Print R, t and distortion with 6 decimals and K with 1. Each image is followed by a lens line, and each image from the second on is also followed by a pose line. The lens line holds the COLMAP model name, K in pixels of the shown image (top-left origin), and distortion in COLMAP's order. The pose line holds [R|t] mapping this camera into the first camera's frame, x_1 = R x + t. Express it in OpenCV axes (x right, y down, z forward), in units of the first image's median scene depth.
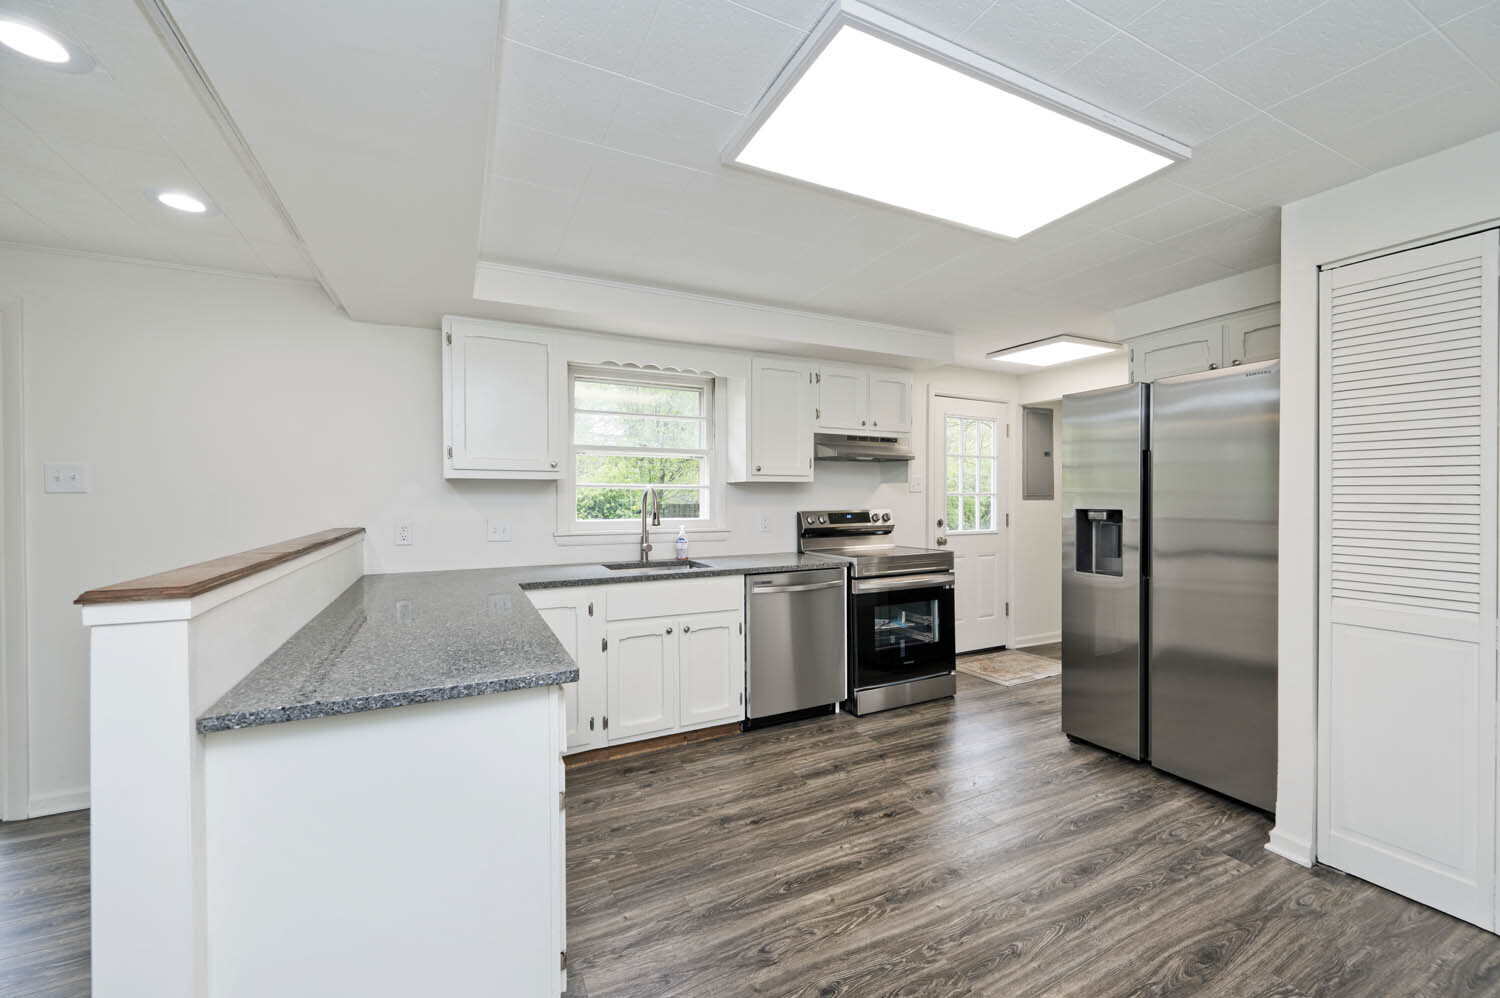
lens RADIAL K [[590.3, 0, 750.0], [0, 590.3, 499.0], [0, 0, 1]] dist [-0.000865, -0.000225]
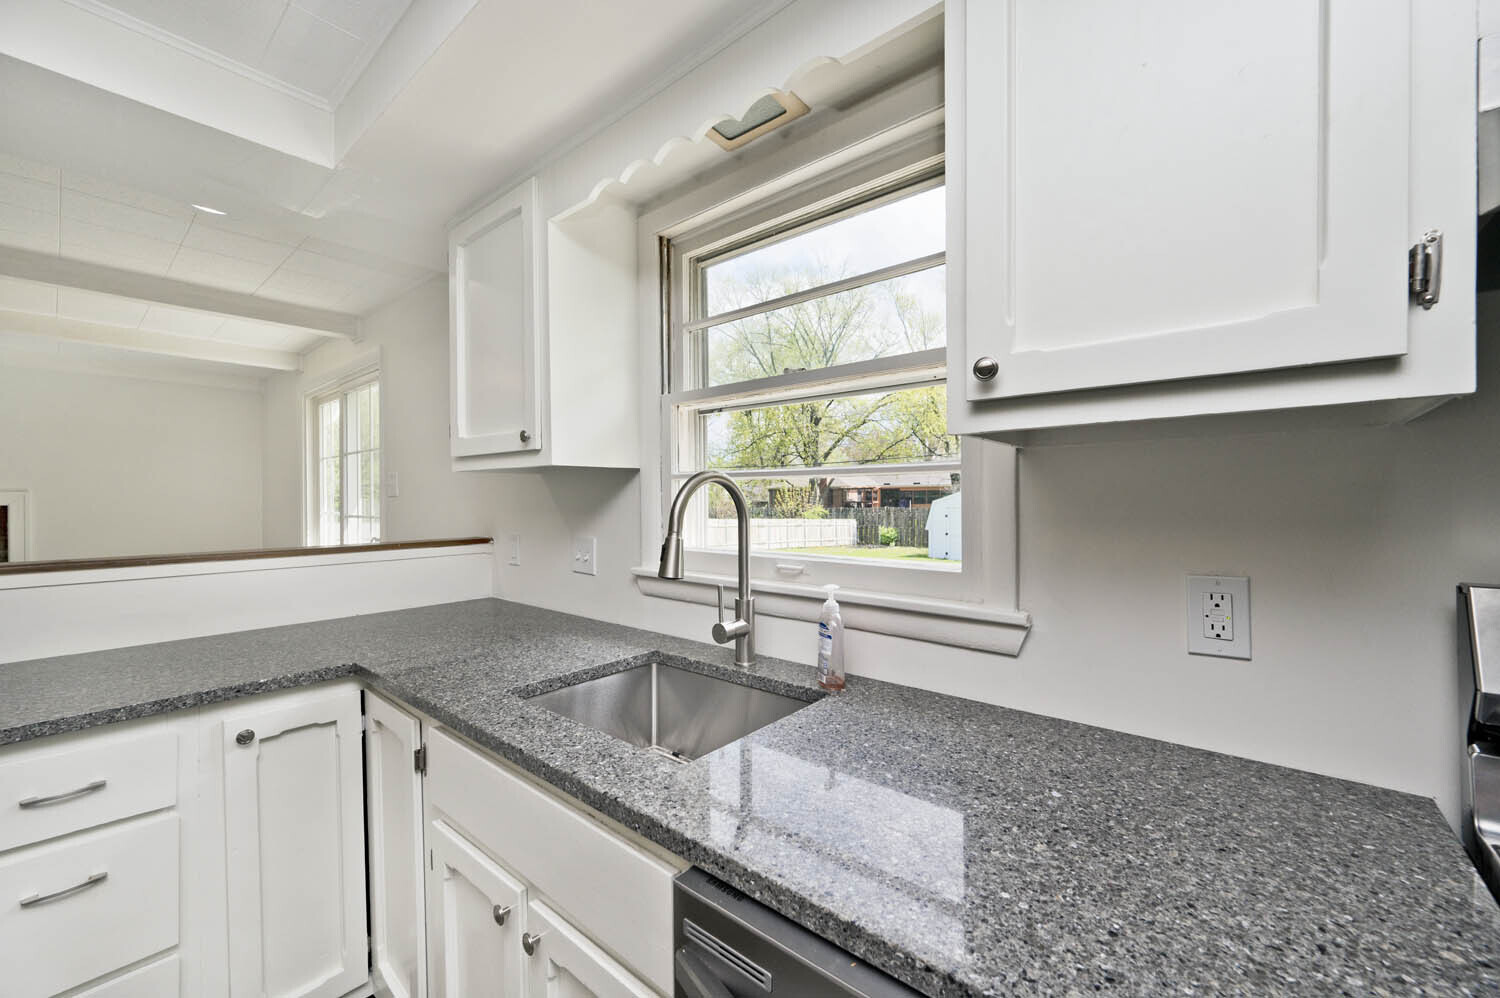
lens RADIAL K [[590.3, 0, 750.0], [0, 590.3, 499.0], [0, 0, 1]] dist [-0.000865, -0.000225]
pose [[0.389916, -0.002219, -0.920848, 0.211757], [0.002467, 0.999996, -0.001365, -0.003703], [0.920847, -0.001739, 0.389920, 0.989231]]
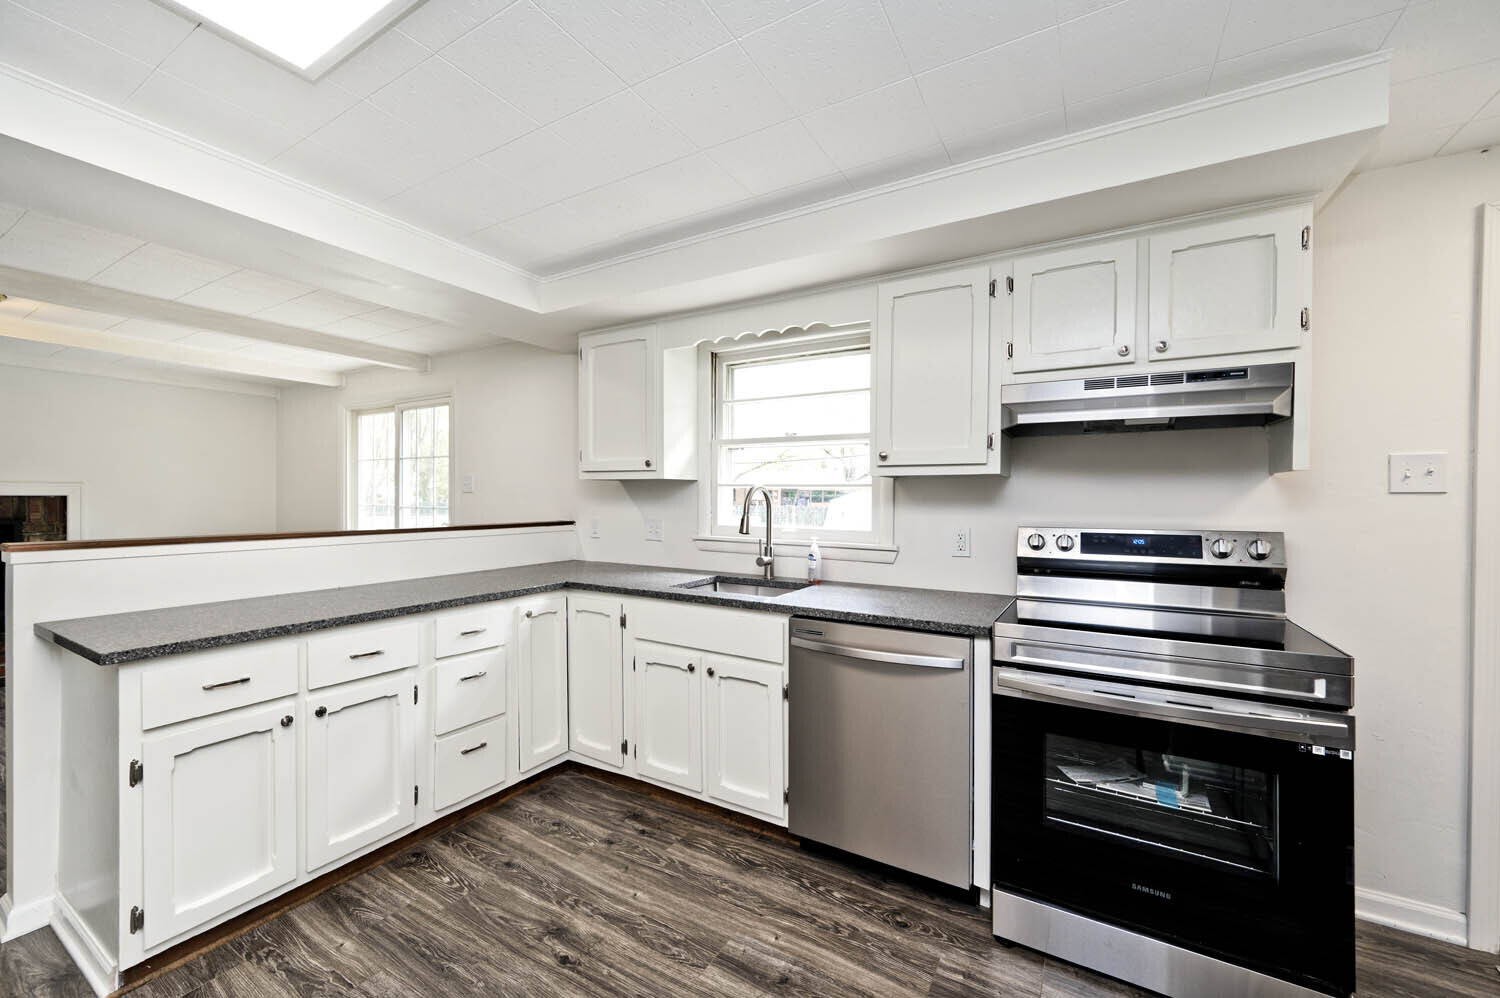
lens RADIAL K [[590.3, 0, 750.0], [0, 590.3, 499.0], [0, 0, 1]] dist [-0.000865, -0.000225]
pose [[0.544223, 0.008613, -0.838897, 0.559696], [-0.012252, 0.999922, 0.002318, -0.004935], [0.838851, 0.009017, 0.544286, 0.625421]]
